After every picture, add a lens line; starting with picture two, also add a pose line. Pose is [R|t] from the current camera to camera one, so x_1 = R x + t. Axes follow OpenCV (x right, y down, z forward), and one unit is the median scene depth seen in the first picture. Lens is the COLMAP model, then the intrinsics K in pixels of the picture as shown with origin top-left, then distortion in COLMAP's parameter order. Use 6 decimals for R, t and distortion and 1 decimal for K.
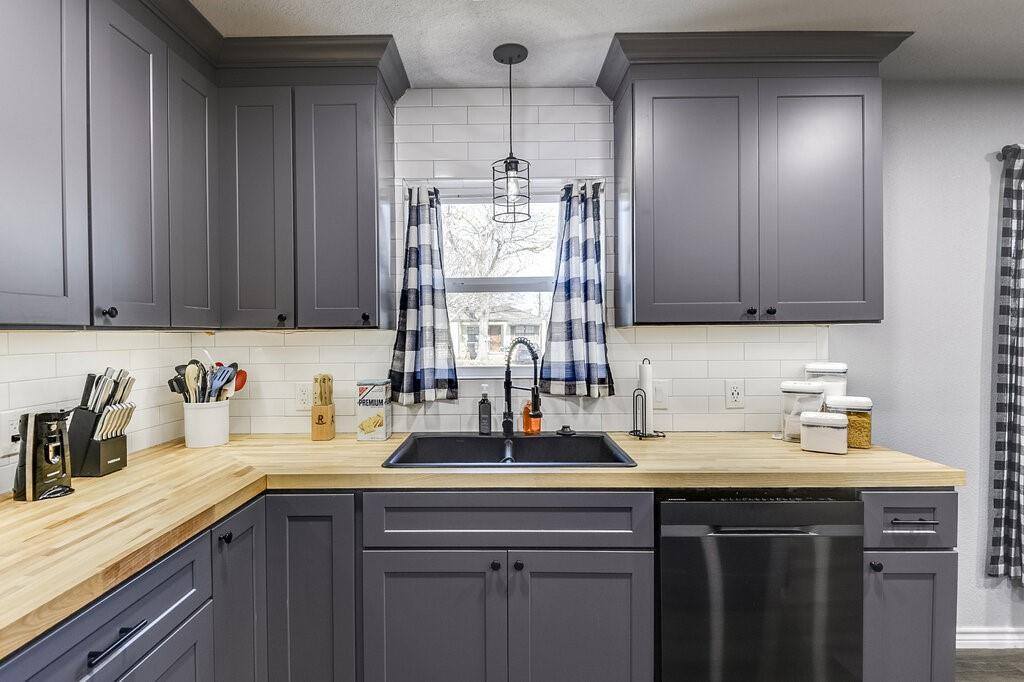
lens RADIAL K [[500.4, 0, 490.7], [0, 500.4, 336.7], [0, 0, 1]] dist [0.021875, -0.000375]
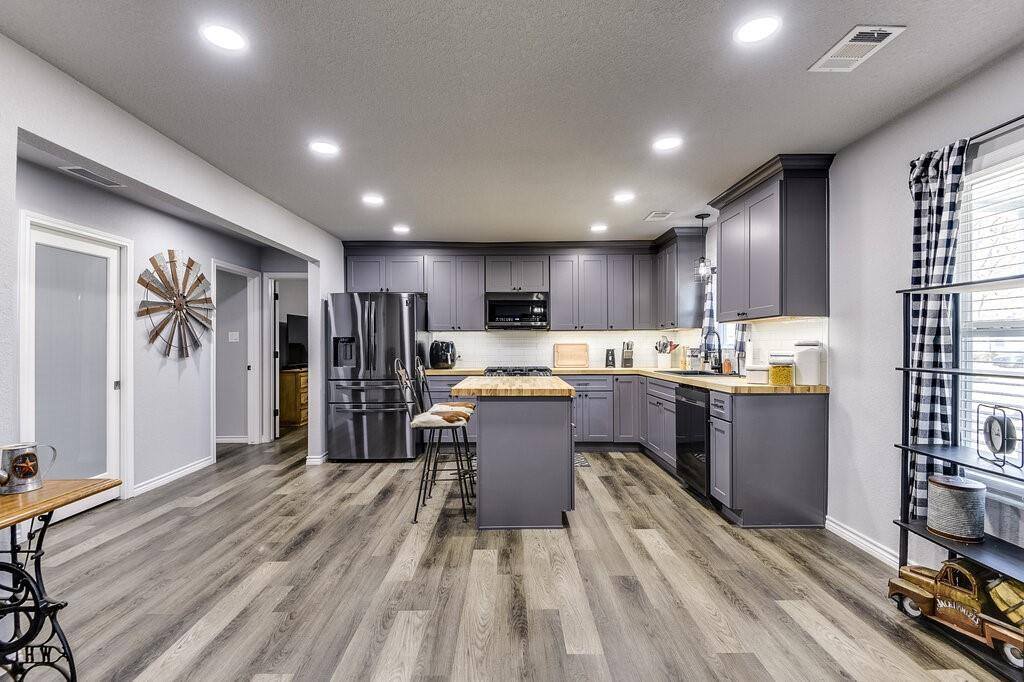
lens RADIAL K [[469.2, 0, 507.6], [0, 469.2, 343.6], [0, 0, 1]] dist [0.015248, -0.019579]
pose [[0.016187, -0.000359, -0.999869, 2.153391], [-0.008613, 0.999963, -0.000499, 0.070797], [0.999832, 0.008620, 0.016184, 0.011257]]
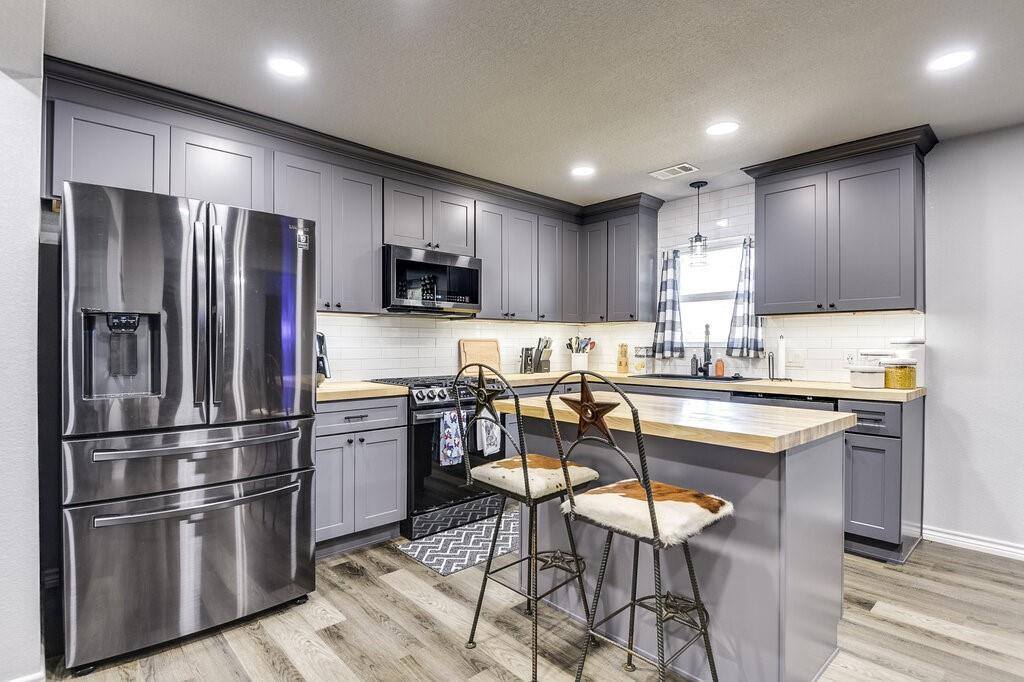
lens RADIAL K [[527.8, 0, 514.7], [0, 527.8, 344.7], [0, 0, 1]] dist [-0.000085, 0.000016]
pose [[0.694532, 0.008506, -0.719412, 0.969814], [-0.013395, 0.999910, -0.001109, 0.088249], [0.719337, 0.010407, 0.694583, -0.910877]]
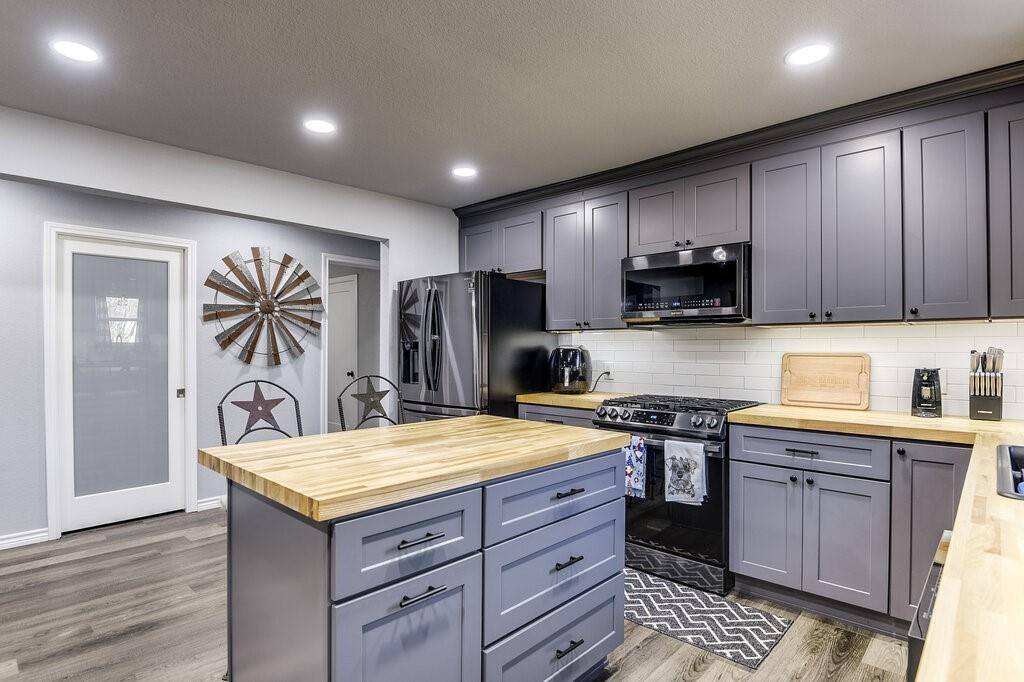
lens RADIAL K [[536.7, 0, 511.0], [0, 536.7, 345.4], [0, 0, 1]] dist [-0.025624, -0.000294]
pose [[-0.673966, -0.005975, -0.738738, 0.964324], [-0.010417, 0.999945, 0.001416, 0.051160], [0.738689, 0.008650, -0.673991, 0.759483]]
